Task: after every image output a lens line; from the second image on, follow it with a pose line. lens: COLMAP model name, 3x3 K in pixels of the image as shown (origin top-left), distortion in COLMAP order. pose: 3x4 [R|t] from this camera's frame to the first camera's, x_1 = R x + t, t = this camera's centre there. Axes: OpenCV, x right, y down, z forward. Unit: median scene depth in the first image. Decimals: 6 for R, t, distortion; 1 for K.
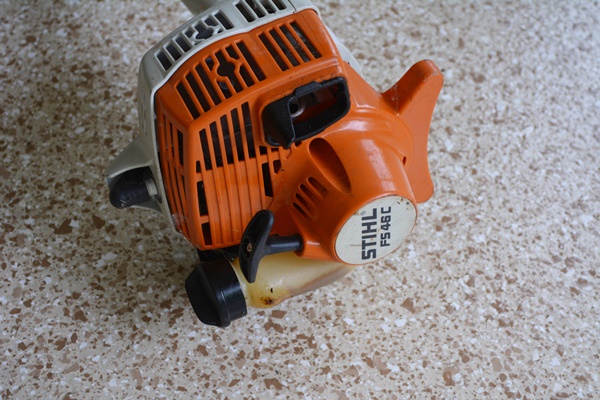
lens RADIAL K [[1057.4, 0, 300.0], [0, 1057.4, 200.0], [0, 0, 1]] dist [-0.008092, 0.068599]
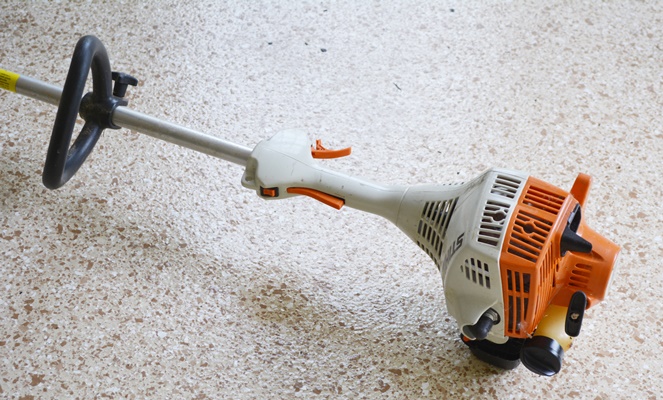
lens RADIAL K [[1380.2, 0, 331.5], [0, 1380.2, 200.0], [0, 0, 1]] dist [-0.054879, 0.216746]
pose [[0.759767, -0.434274, 0.483901, -1.087927], [0.447083, 0.889310, 0.096146, -0.414845], [-0.472092, 0.143295, 0.869825, -0.625638]]
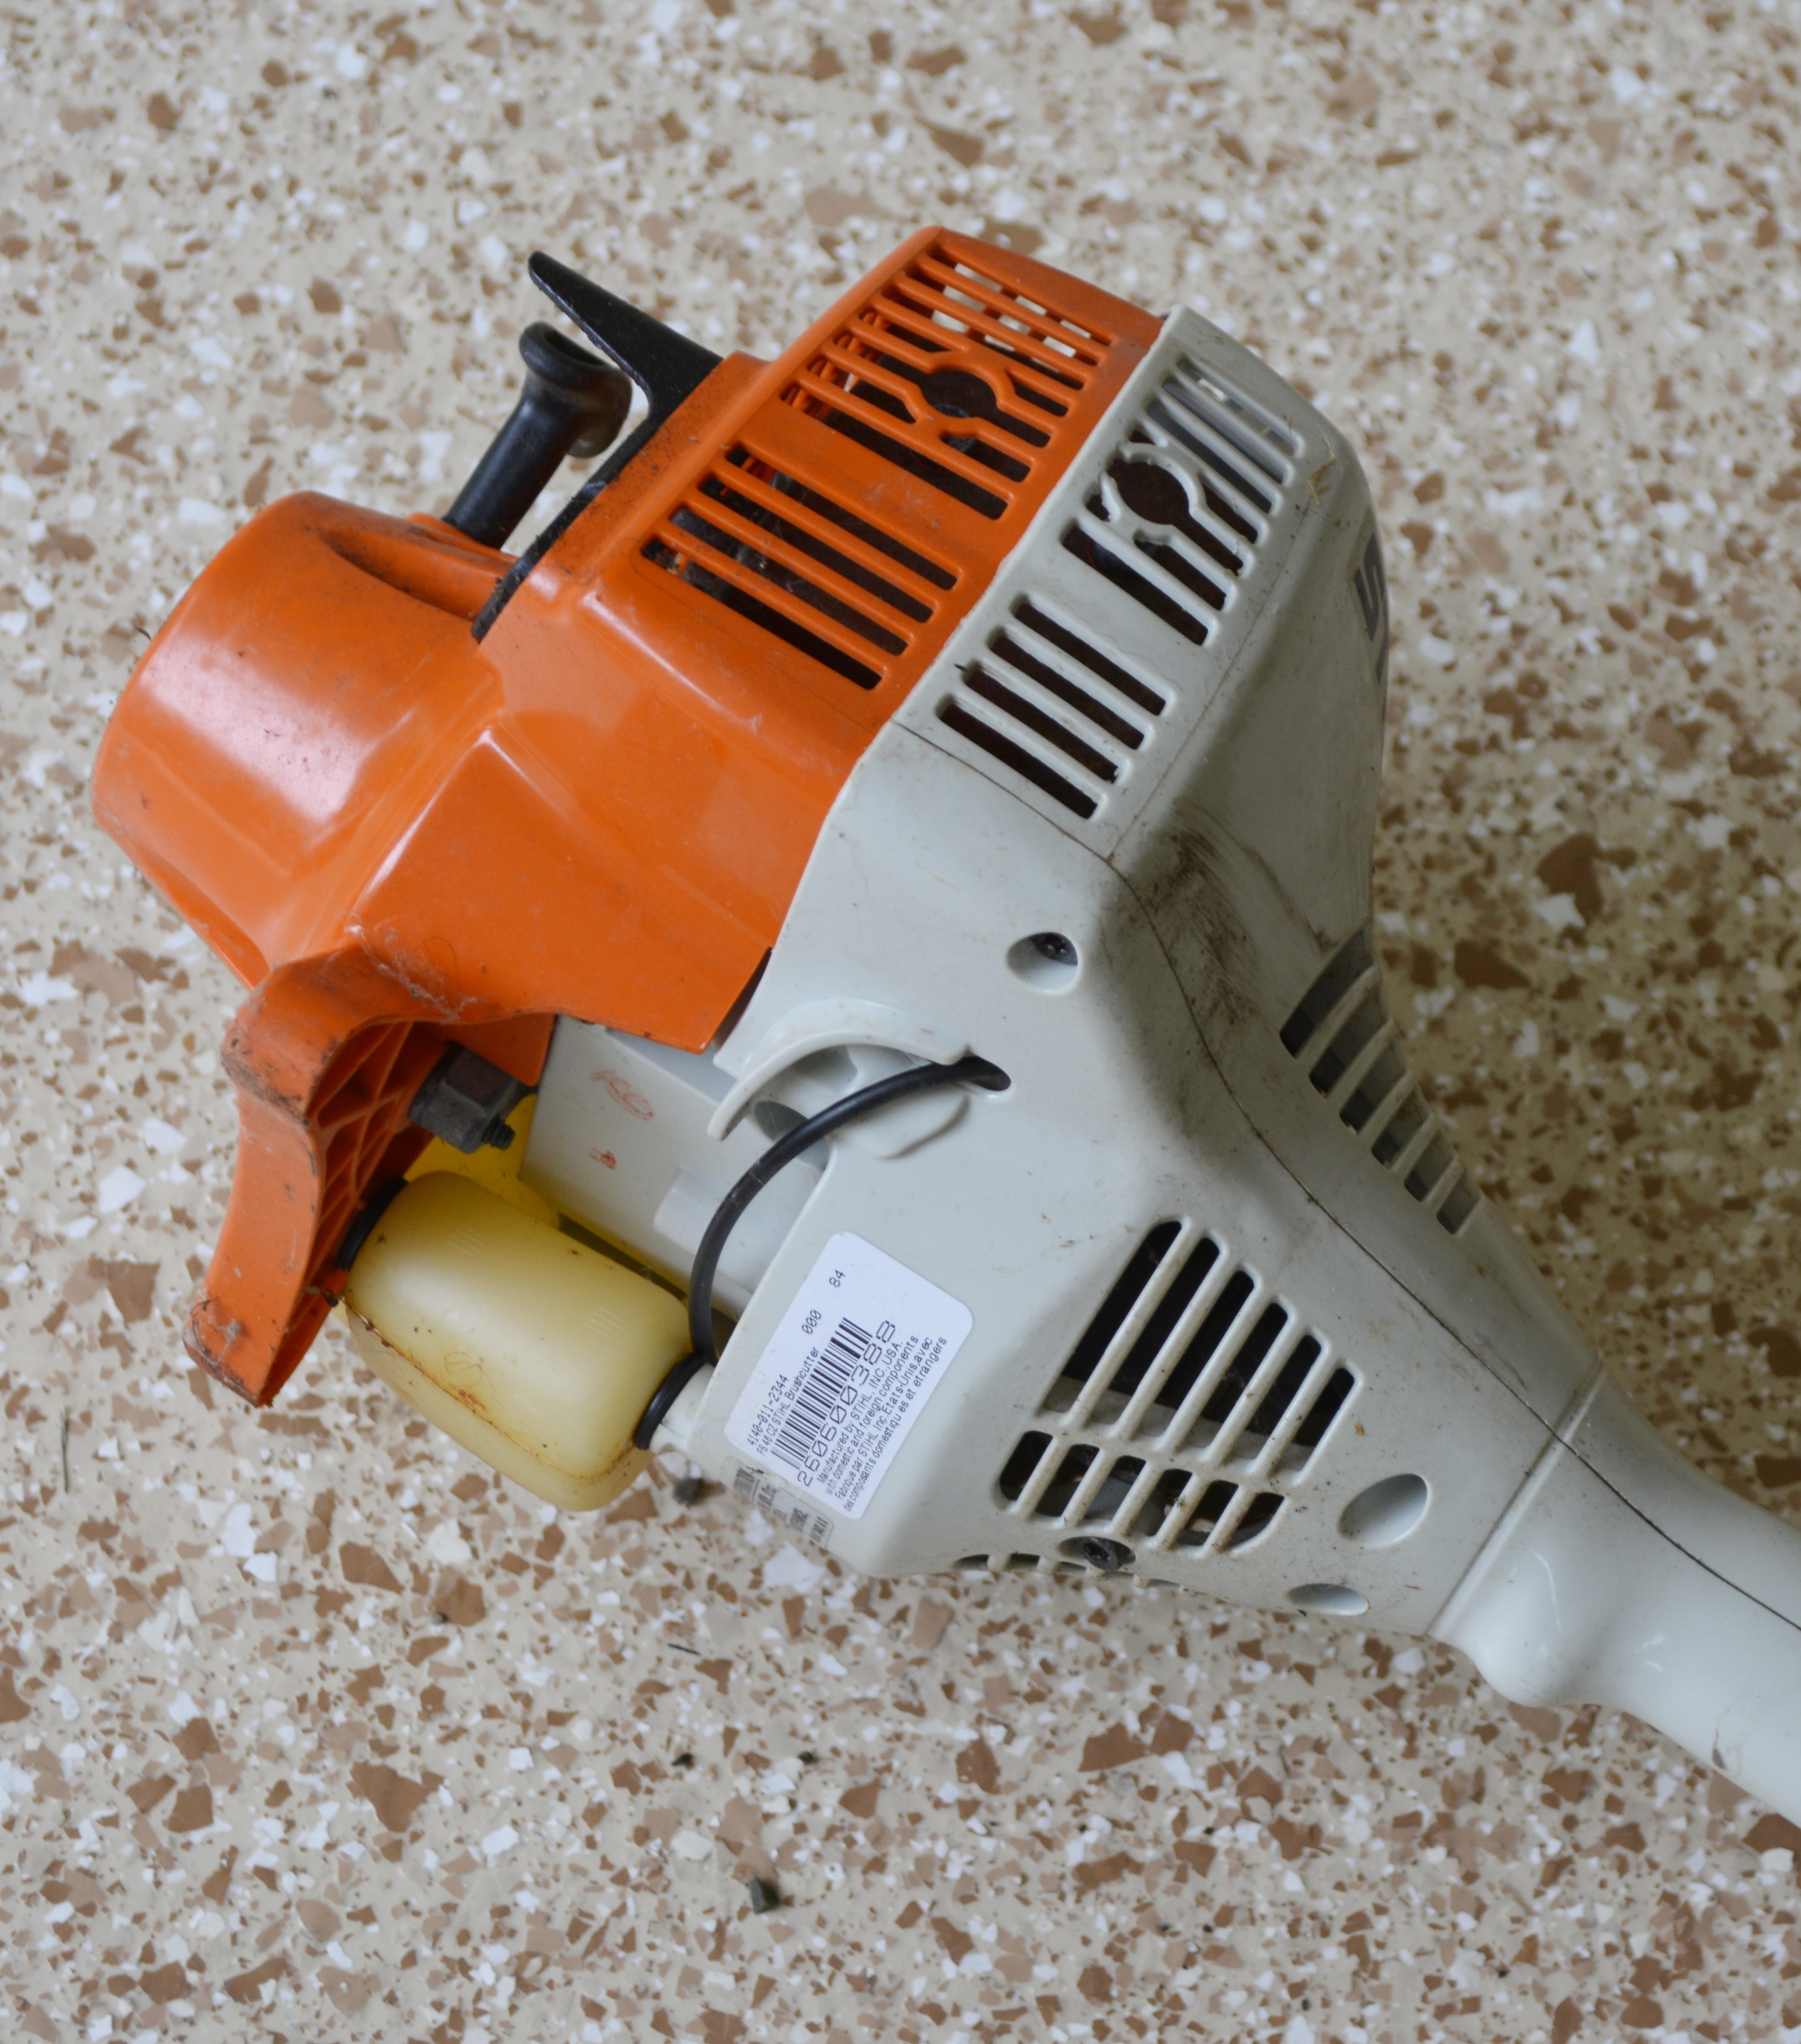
lens RADIAL K [[5324.8, 0, 1074.5], [0, 5324.8, 1020.2], [0, 0, 1]] dist [0.018633, 0.127135]
pose [[-0.824422, 0.439747, -0.356302, 0.315996], [-0.505850, -0.290138, 0.812364, -0.916516], [0.253858, 0.849966, 0.461642, 0.459739]]
